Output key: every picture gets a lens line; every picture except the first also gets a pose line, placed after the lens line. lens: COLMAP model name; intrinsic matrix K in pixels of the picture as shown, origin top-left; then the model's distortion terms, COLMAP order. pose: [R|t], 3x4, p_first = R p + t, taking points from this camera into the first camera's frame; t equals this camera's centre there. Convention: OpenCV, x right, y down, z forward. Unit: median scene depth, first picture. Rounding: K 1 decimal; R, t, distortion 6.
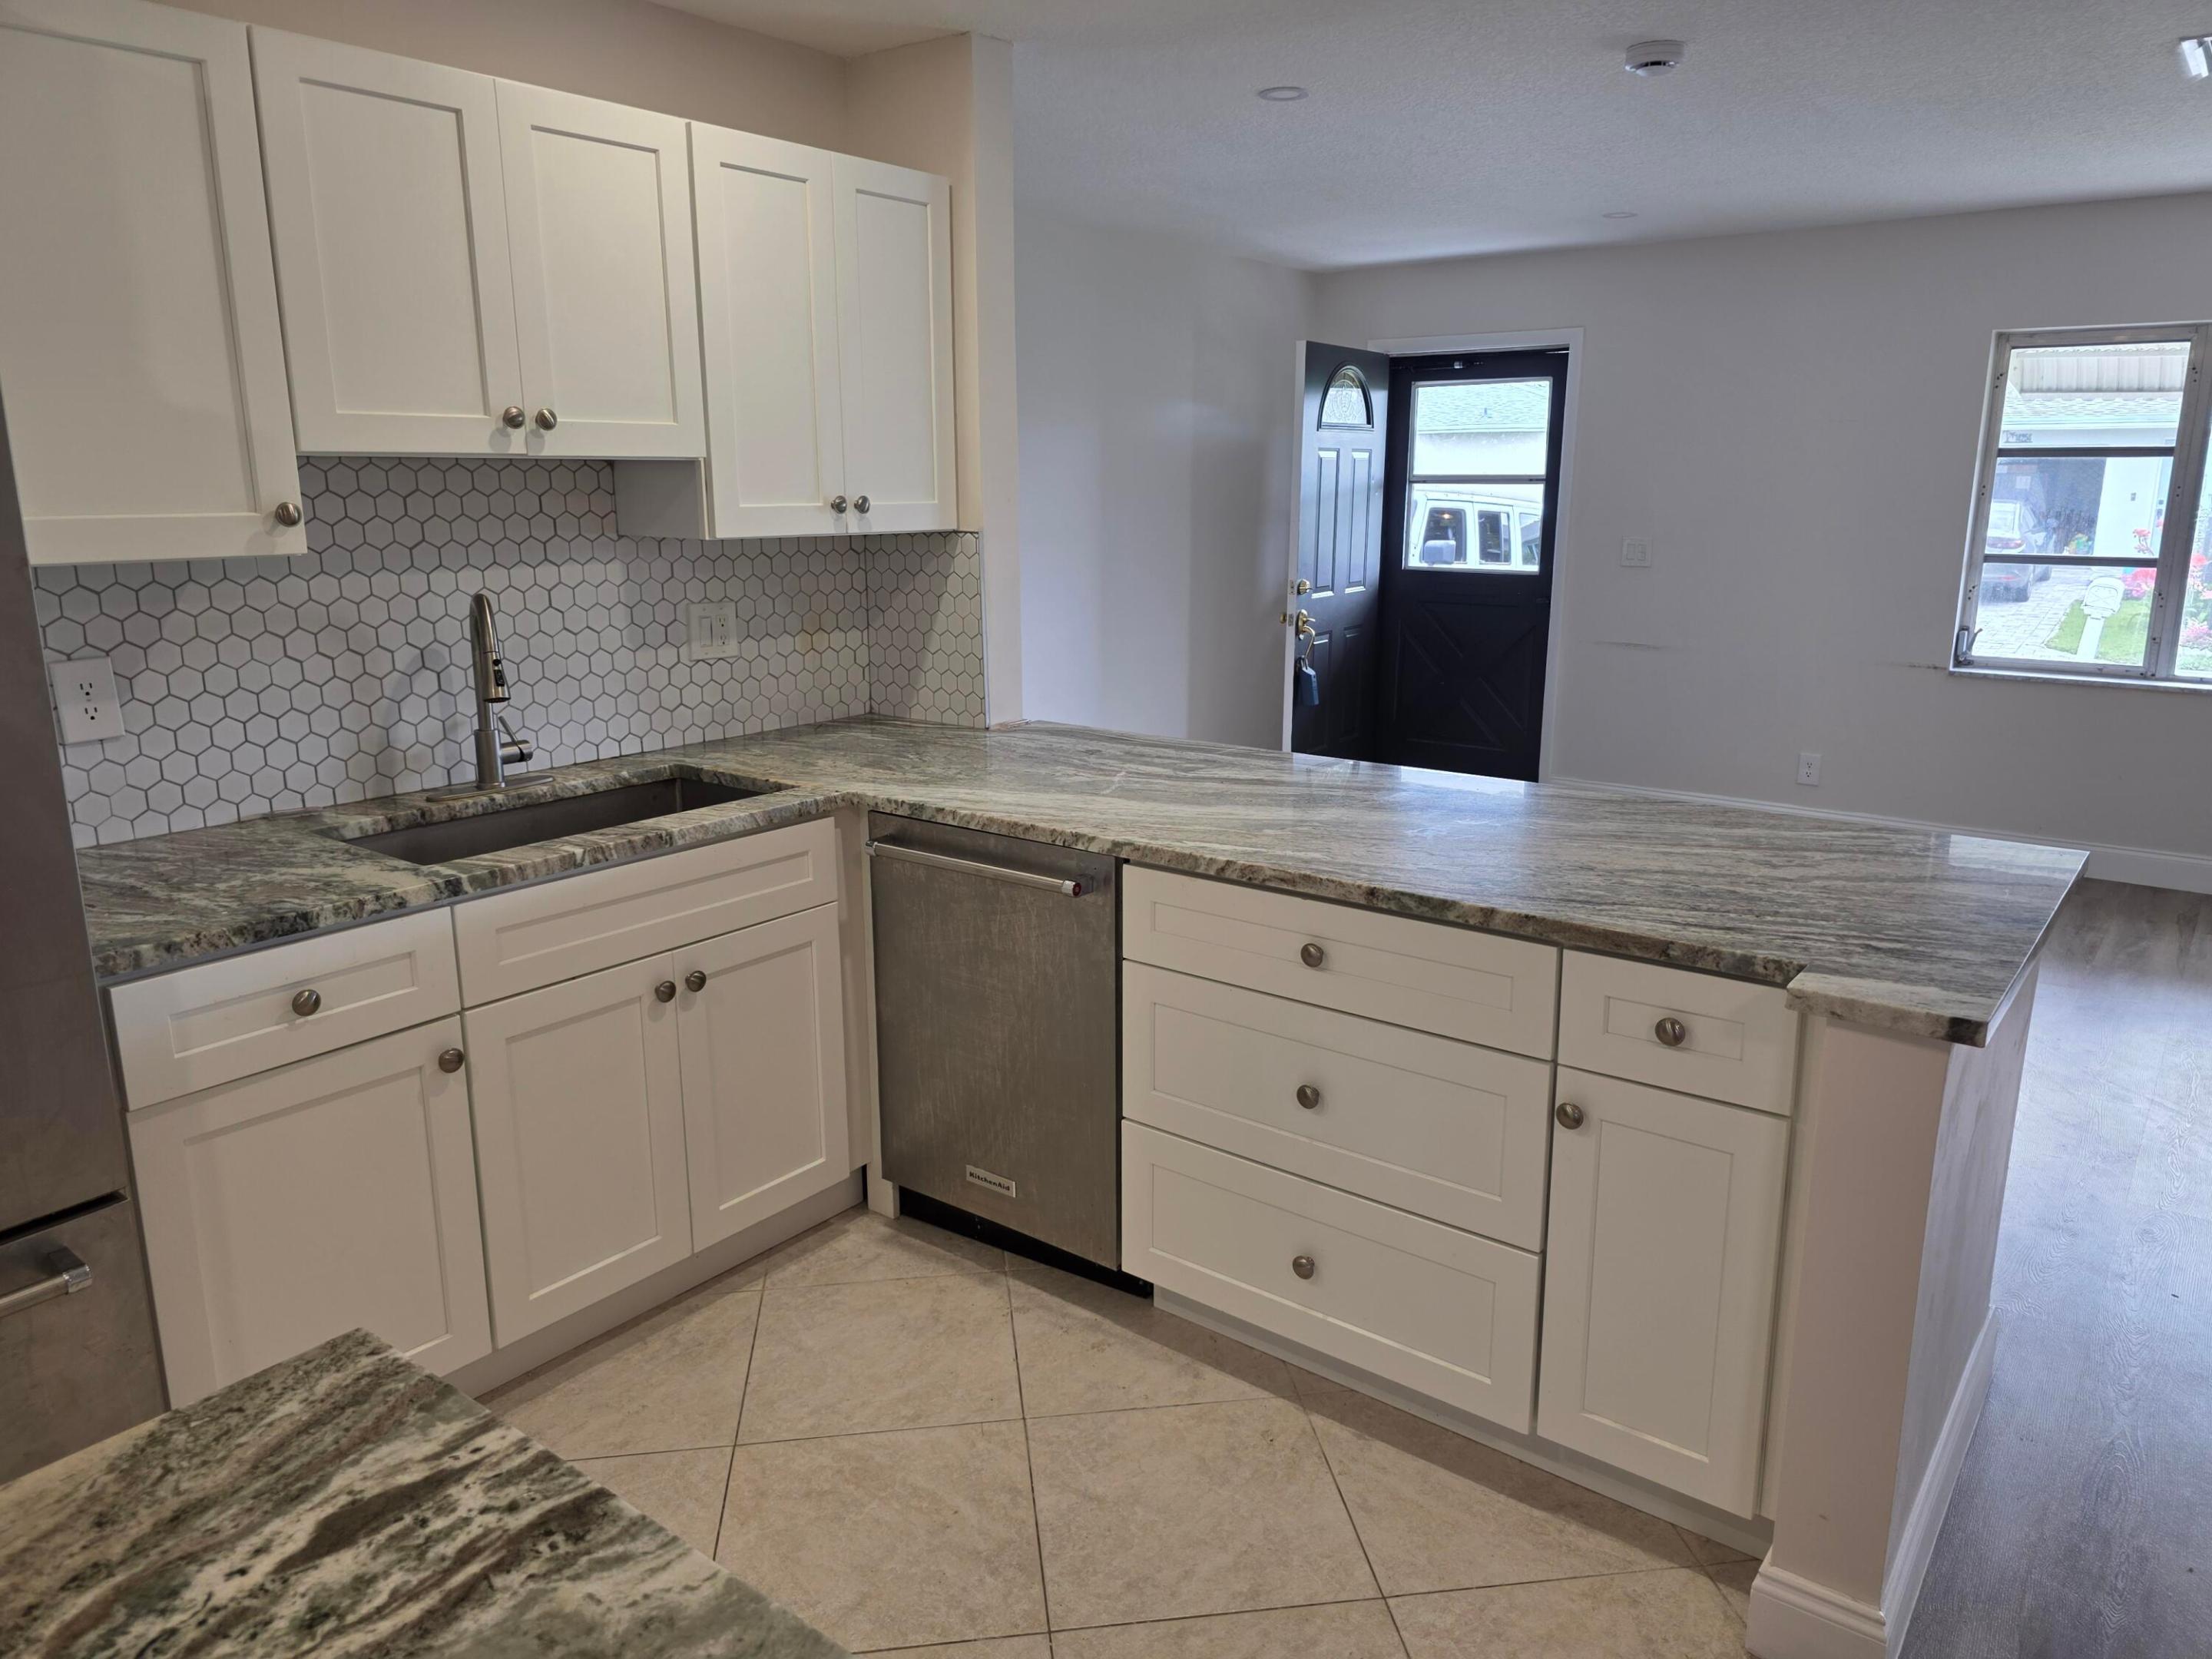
lens RADIAL K [[1488.0, 0, 1106.0], [0, 1488.0, 829.5], [0, 0, 1]] dist [0.076233, -0.073551]
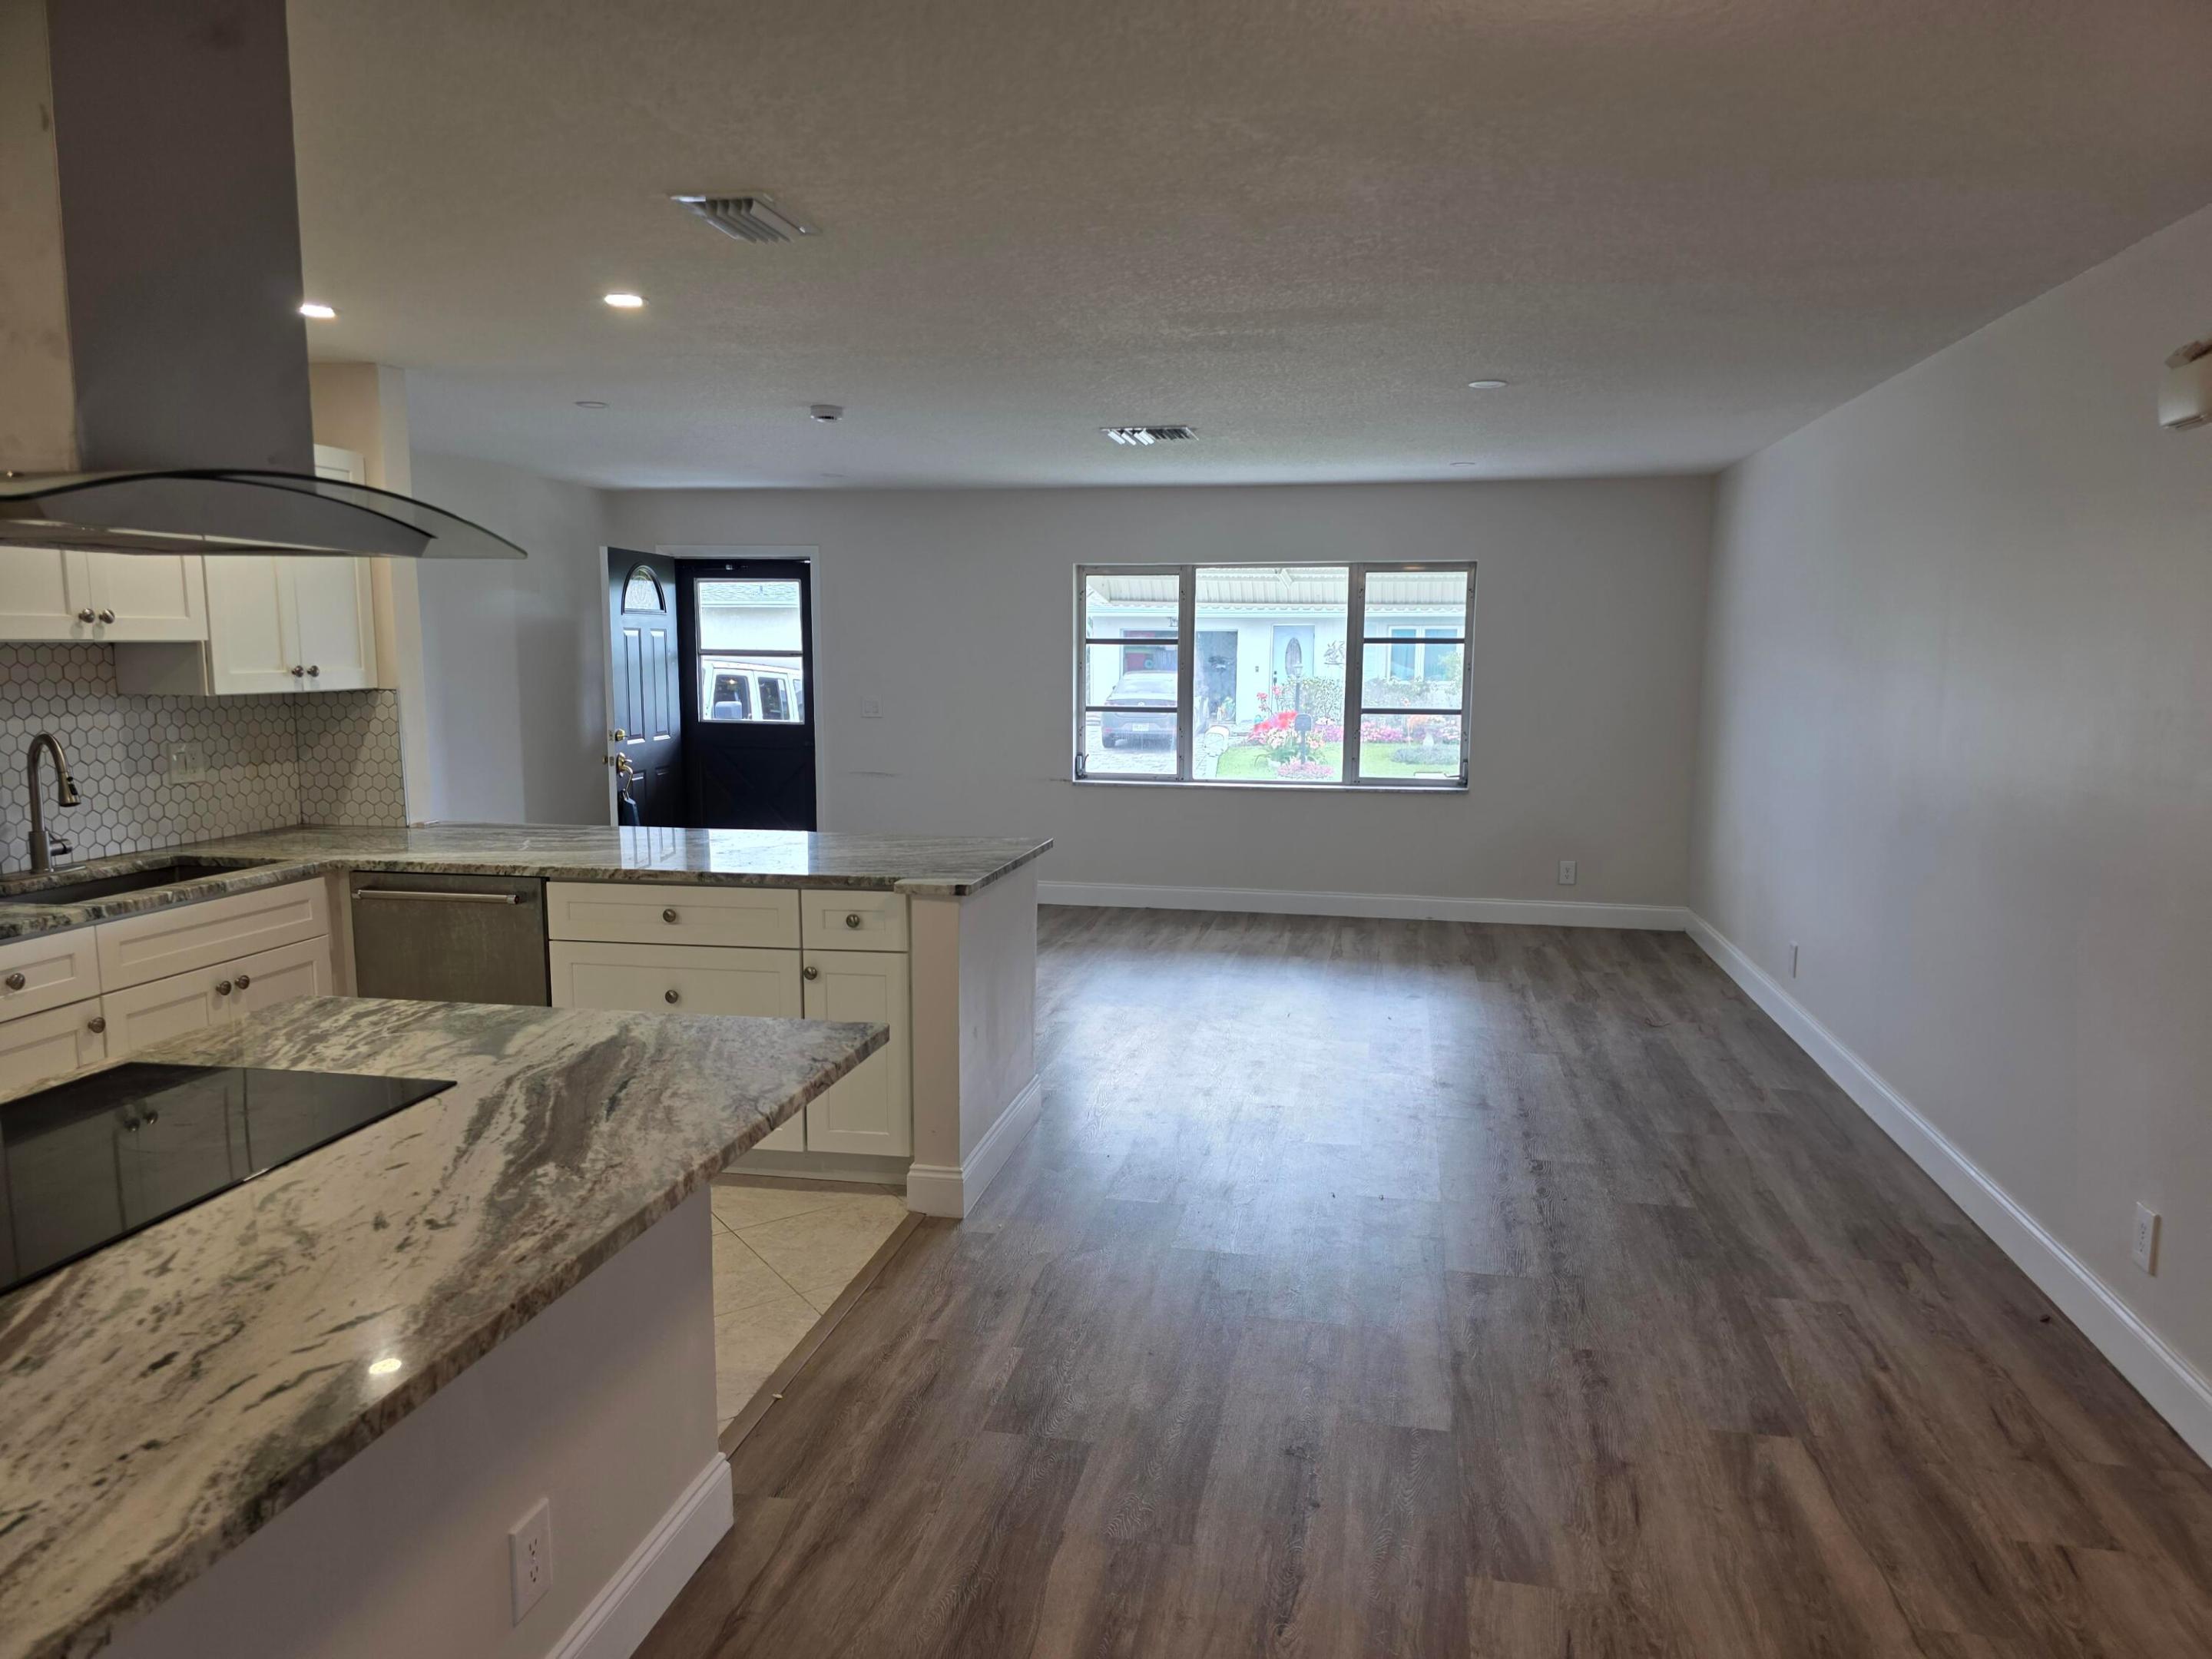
lens RADIAL K [[1488.0, 0, 1106.0], [0, 1488.0, 829.5], [0, 0, 1]] dist [0.076233, -0.073551]
pose [[0.895416, -0.050185, 0.442393, -0.149026], [0.097957, 0.991486, -0.085794, 0.151112], [-0.434321, 0.120157, 0.892708, -0.692806]]
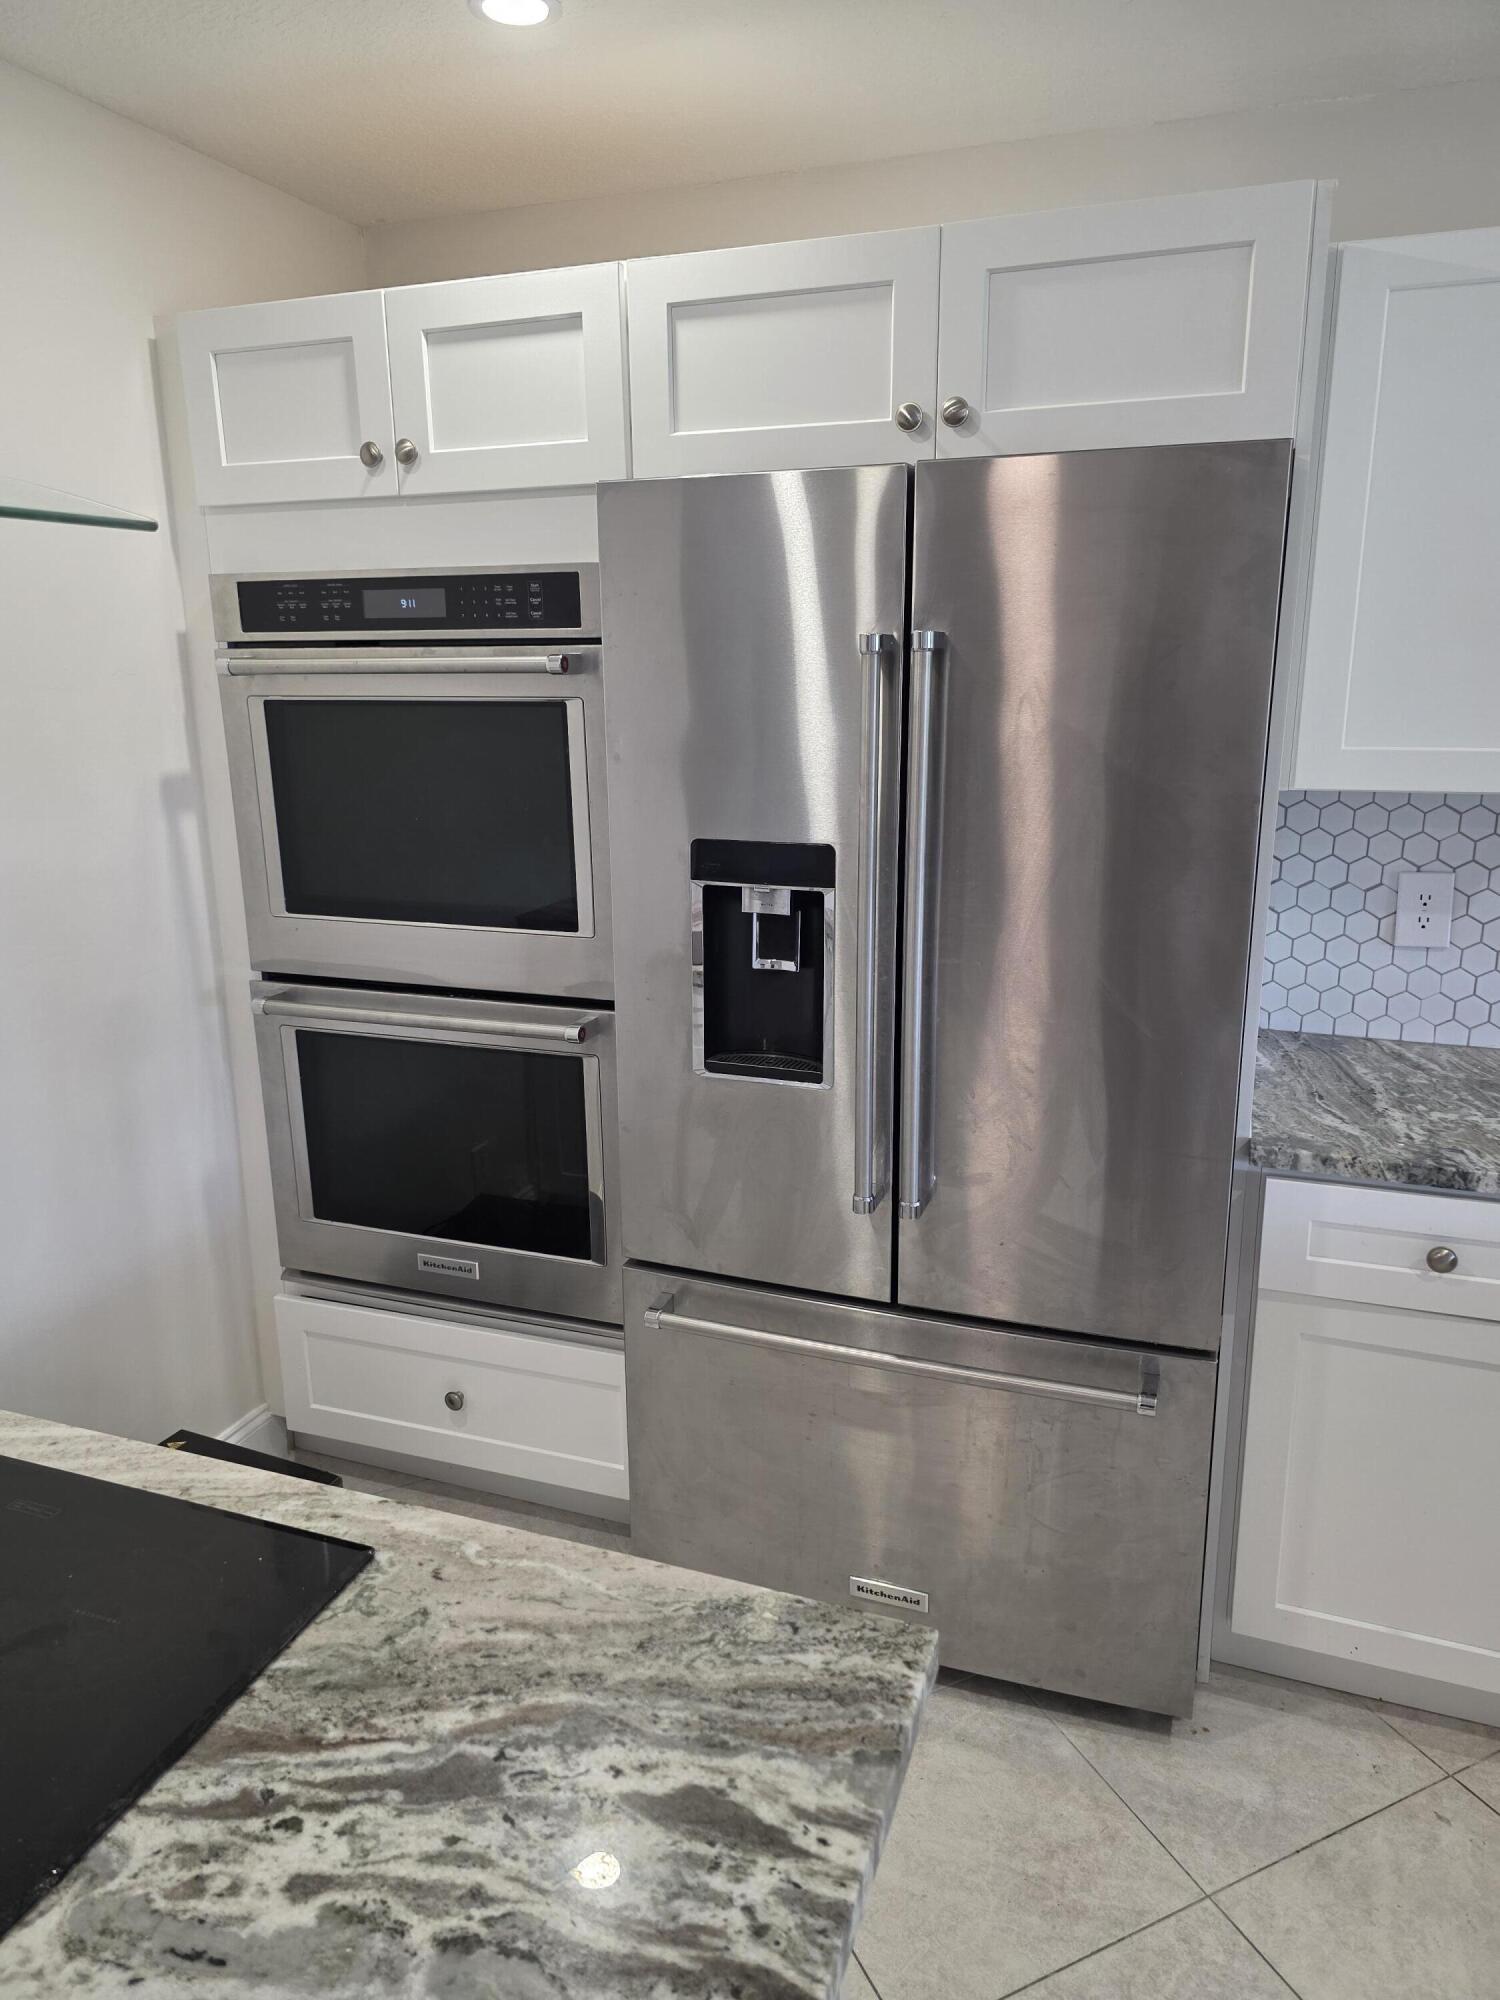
lens RADIAL K [[1345.4, 0, 750.0], [0, 1345.4, 1000.0], [0, 0, 1]] dist [0.076233, -0.073551]
pose [[0.305403, 0.234001, -0.923024, 0.075555], [-0.212715, 0.961605, 0.173400, -0.074656], [0.928160, 0.143384, 0.343453, 0.193057]]
